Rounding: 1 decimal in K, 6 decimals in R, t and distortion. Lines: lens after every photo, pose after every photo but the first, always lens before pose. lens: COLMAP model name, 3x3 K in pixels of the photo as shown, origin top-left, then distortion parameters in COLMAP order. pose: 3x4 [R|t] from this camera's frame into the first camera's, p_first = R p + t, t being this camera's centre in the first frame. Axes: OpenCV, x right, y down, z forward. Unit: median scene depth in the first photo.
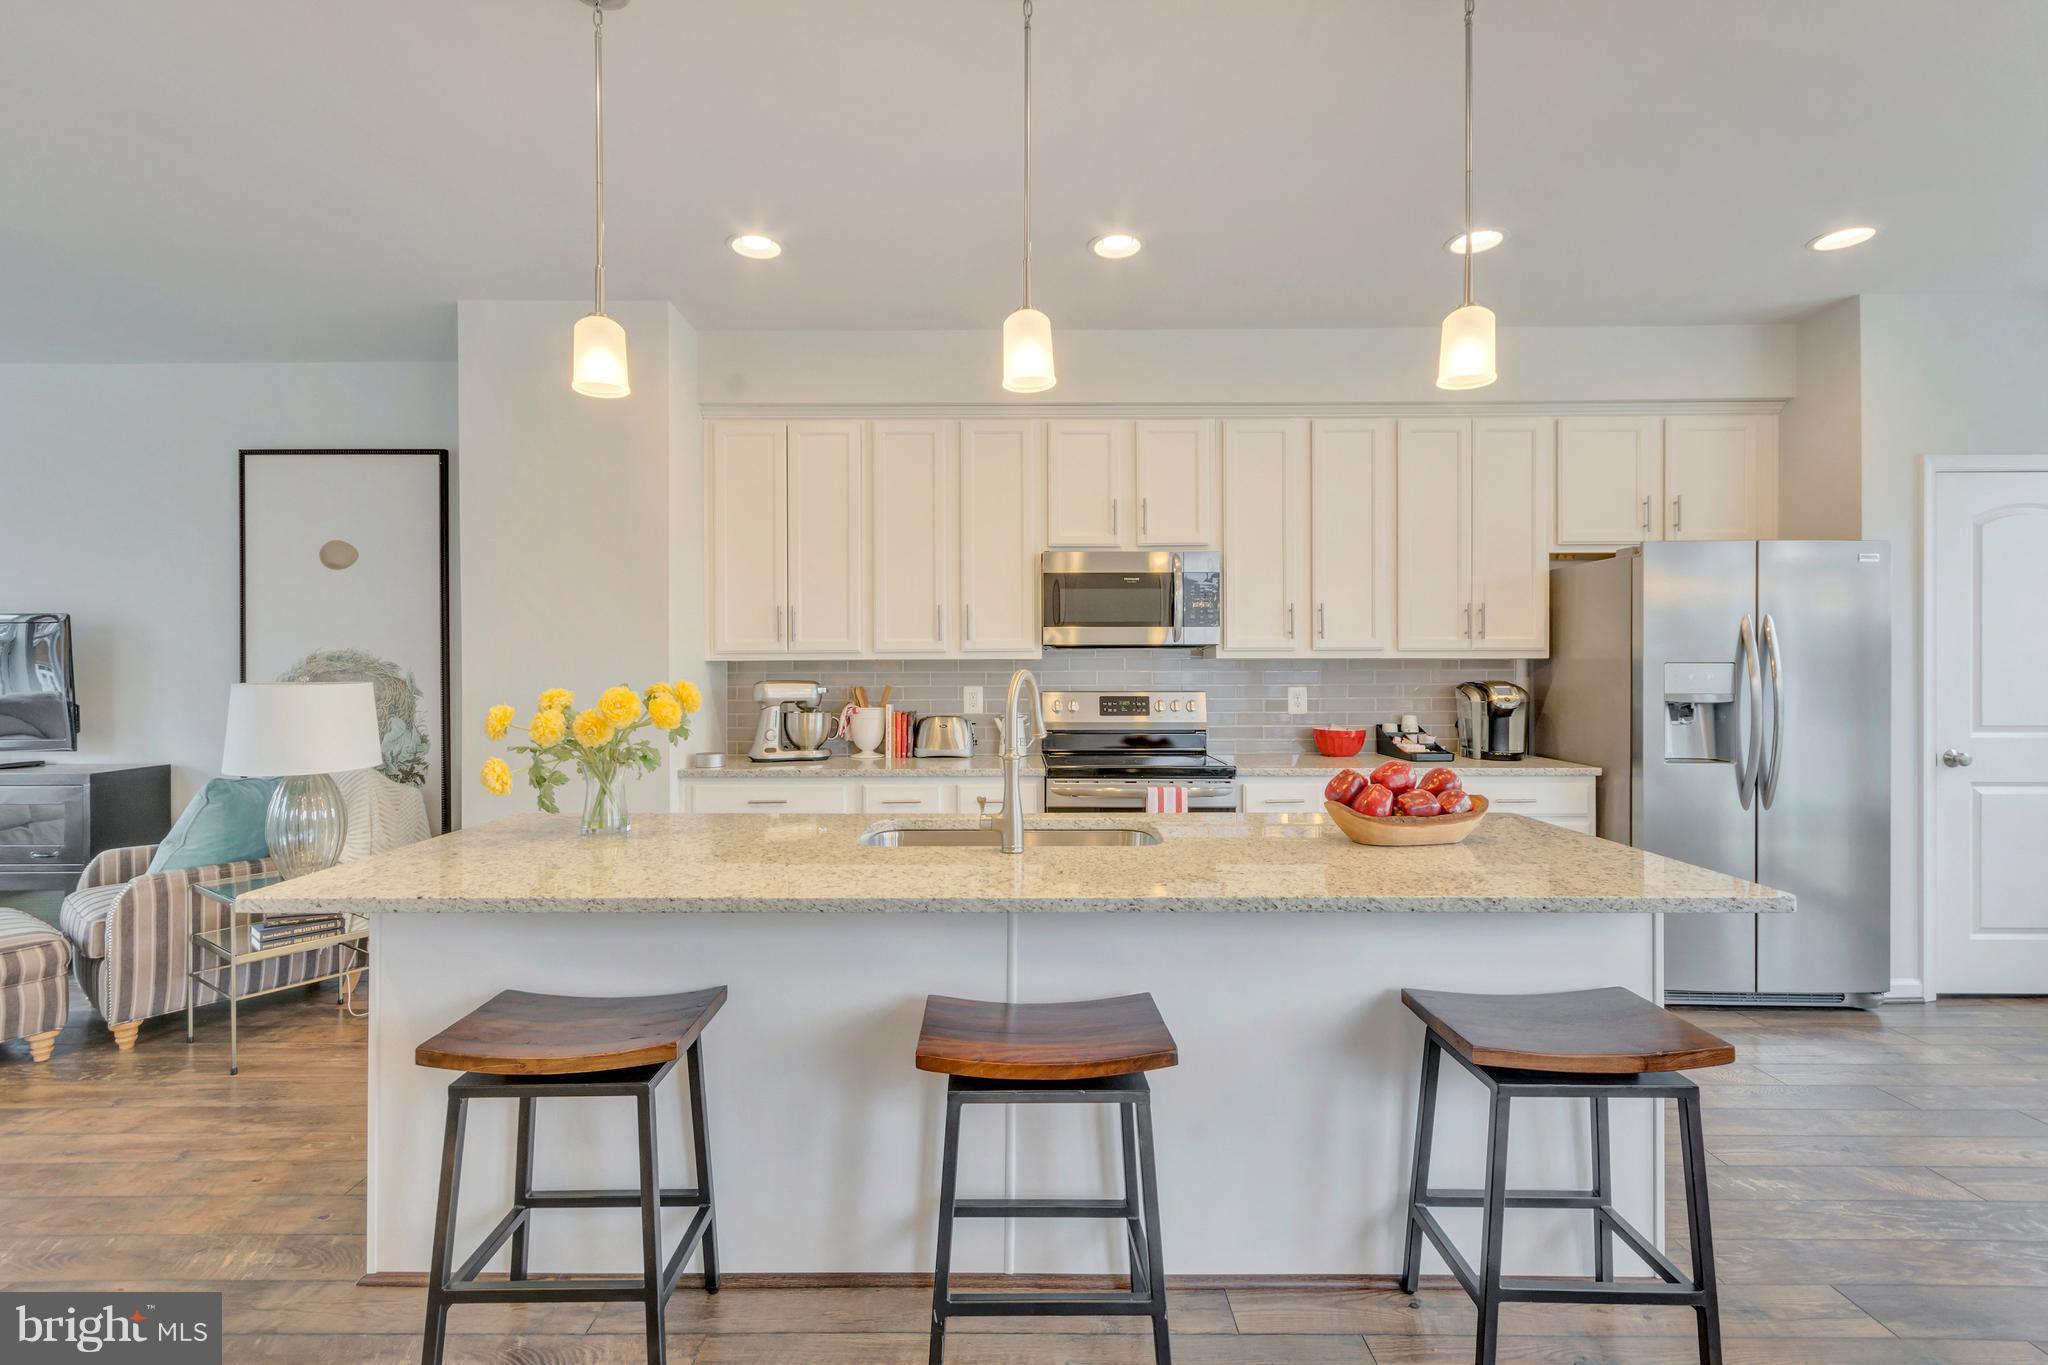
lens RADIAL K [[910.5, 0, 1003.3], [0, 910.5, 669.5], [0, 0, 1]] dist [-0.002125, 0.000042]
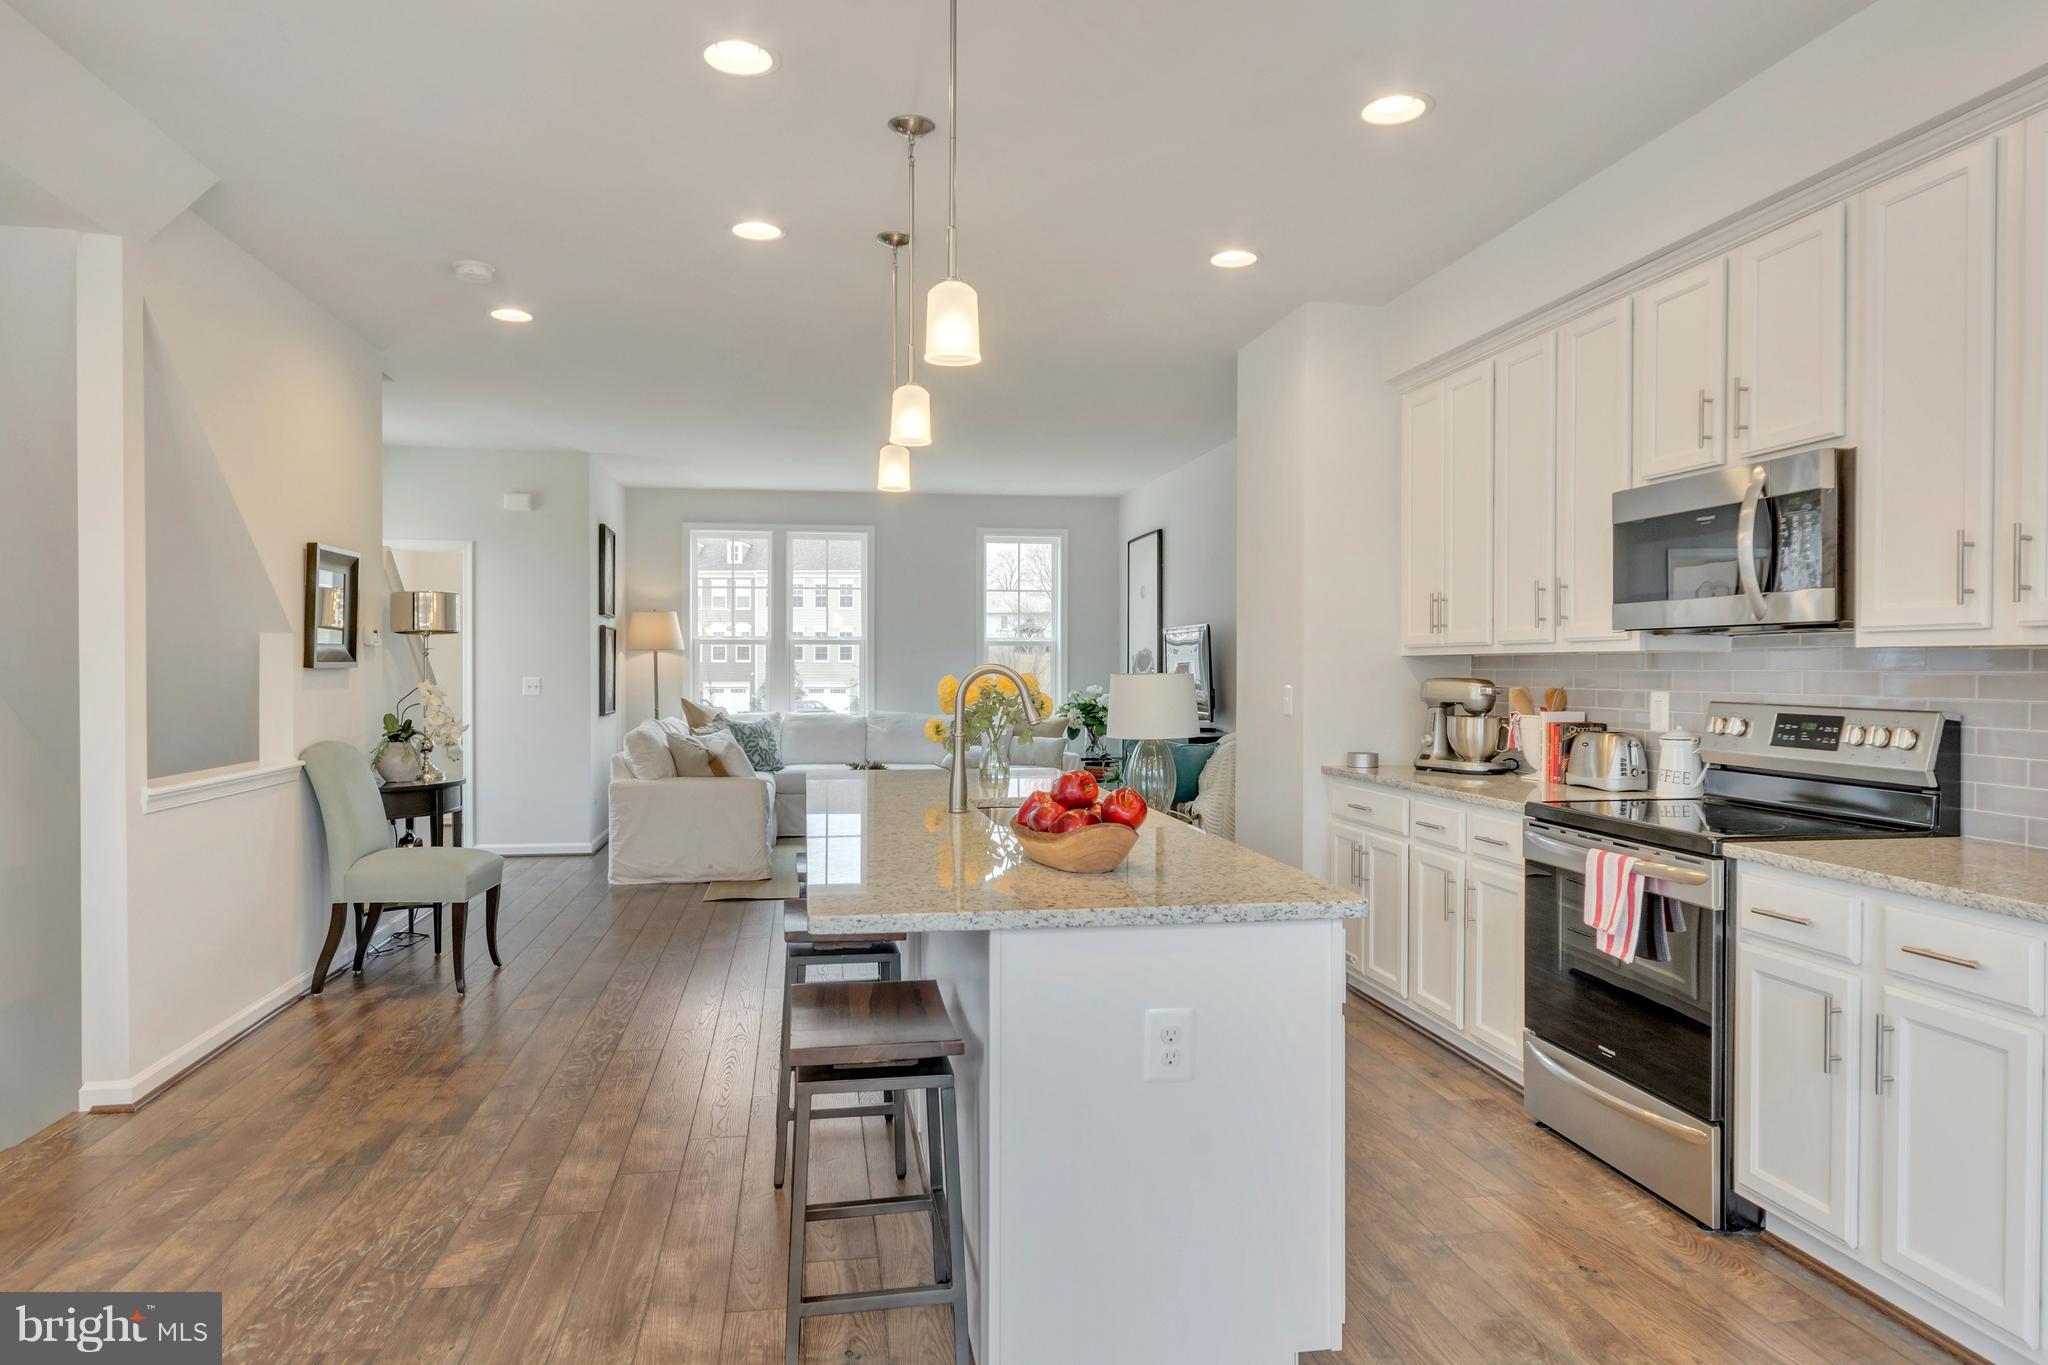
lens RADIAL K [[1264.1, 0, 1019.3], [0, 1264.1, 683.6], [0, 0, 1]] dist [0.011197, 0.000077]
pose [[0.159846, 0.017807, -0.986981, 0.888814], [-0.001326, 0.999840, 0.017825, -0.004155], [0.987141, -0.001540, 0.159844, 0.405030]]
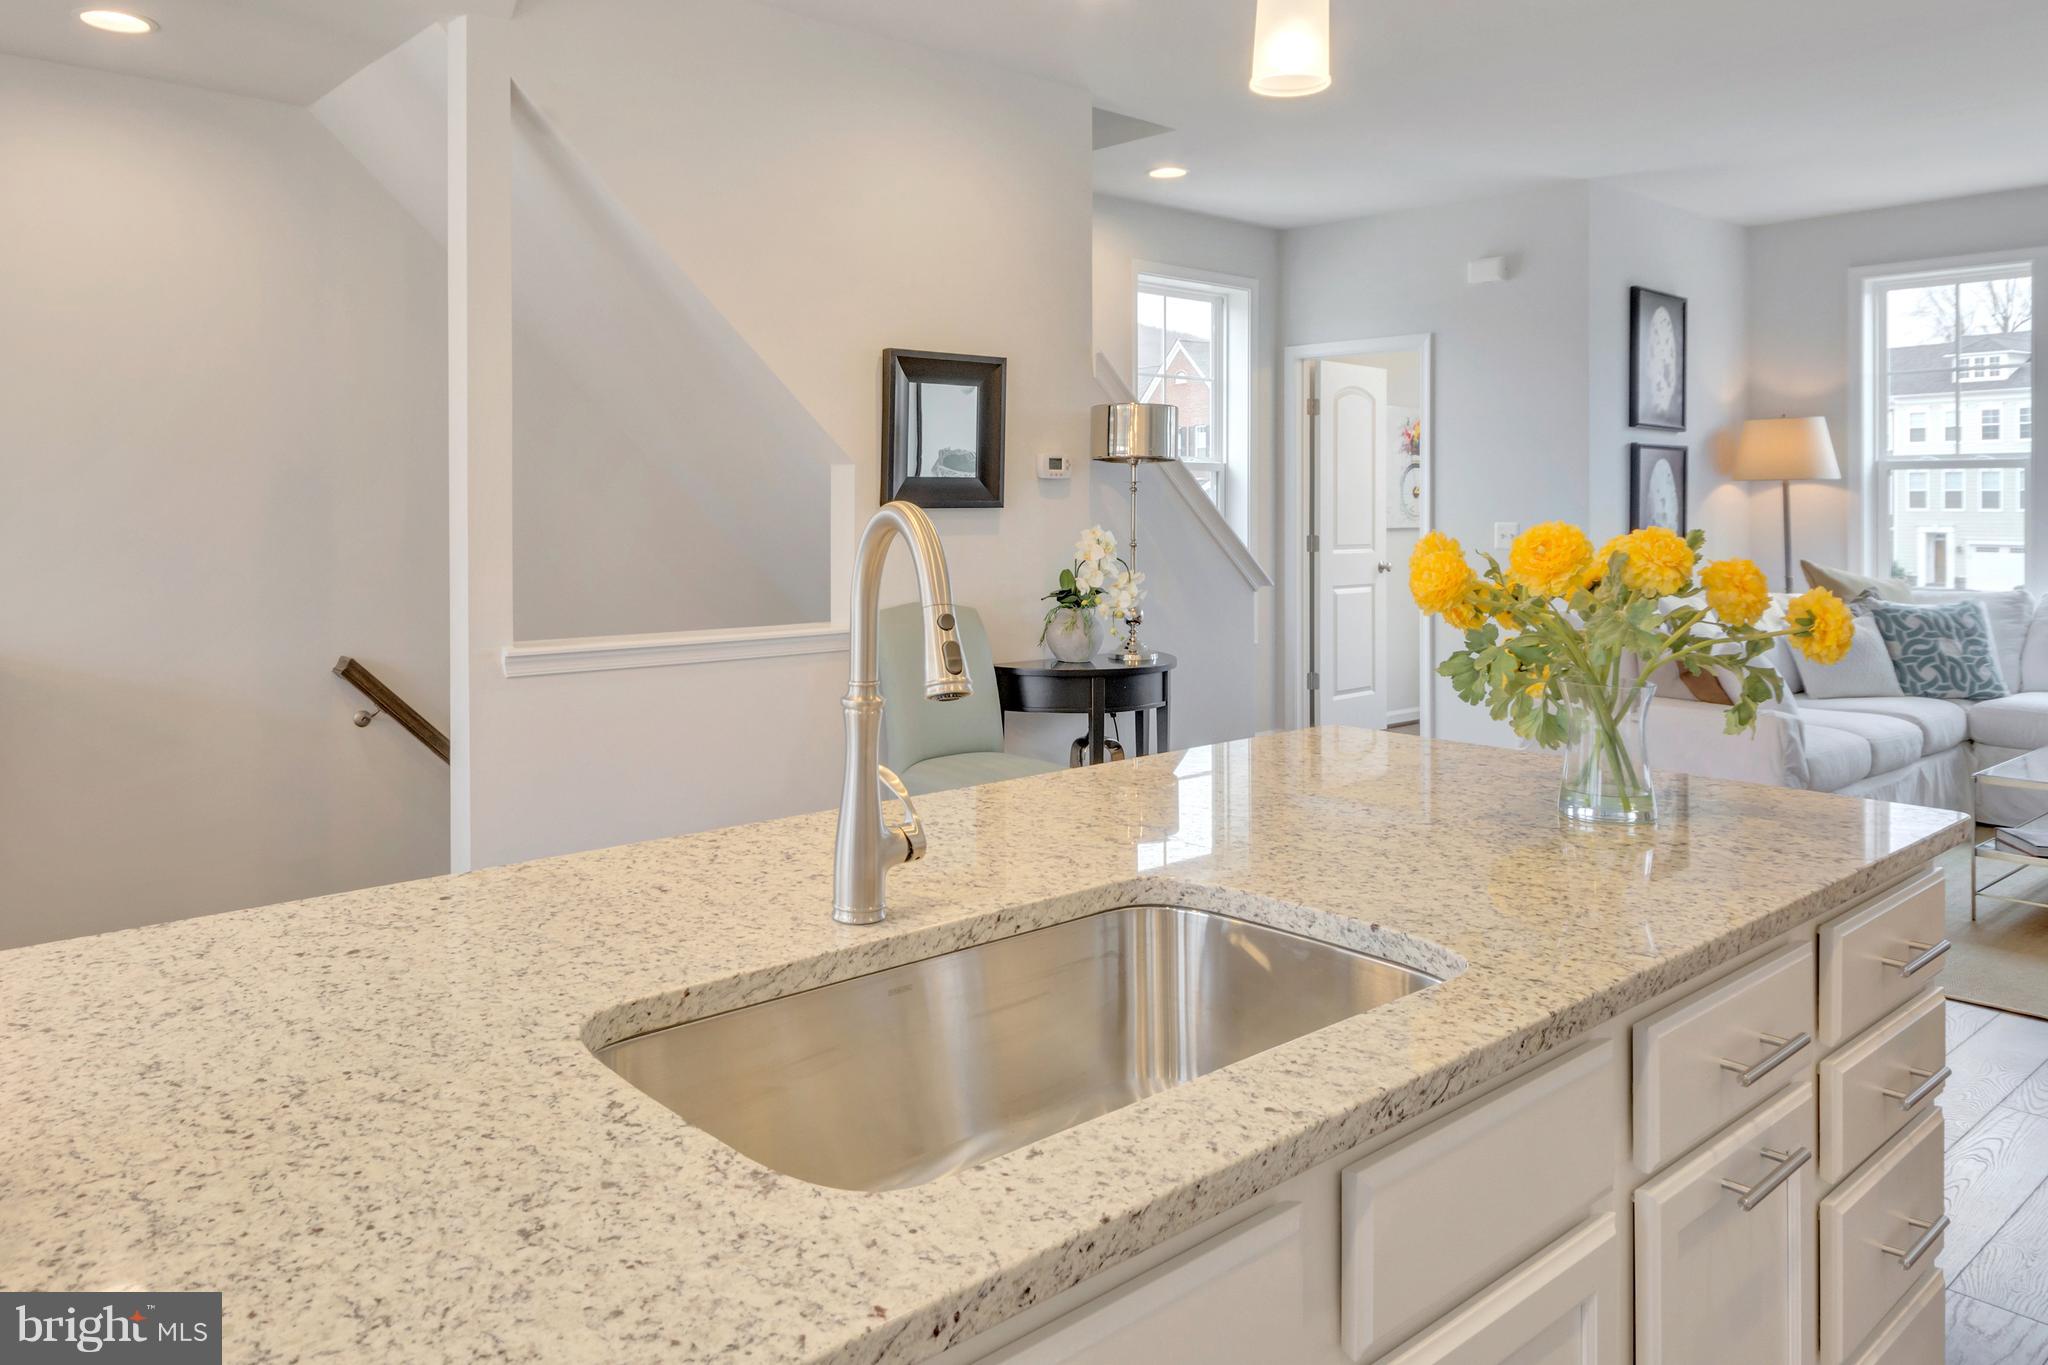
lens RADIAL K [[1448.2, 0, 896.8], [0, 1448.2, 493.1], [0, 0, 1]] dist [0.014576, -0.009752]
pose [[-0.778512, -0.002320, -0.627625, 0.244454], [0.002596, 0.999973, -0.006917, 0.000021], [0.627624, -0.007014, -0.778485, 0.797132]]
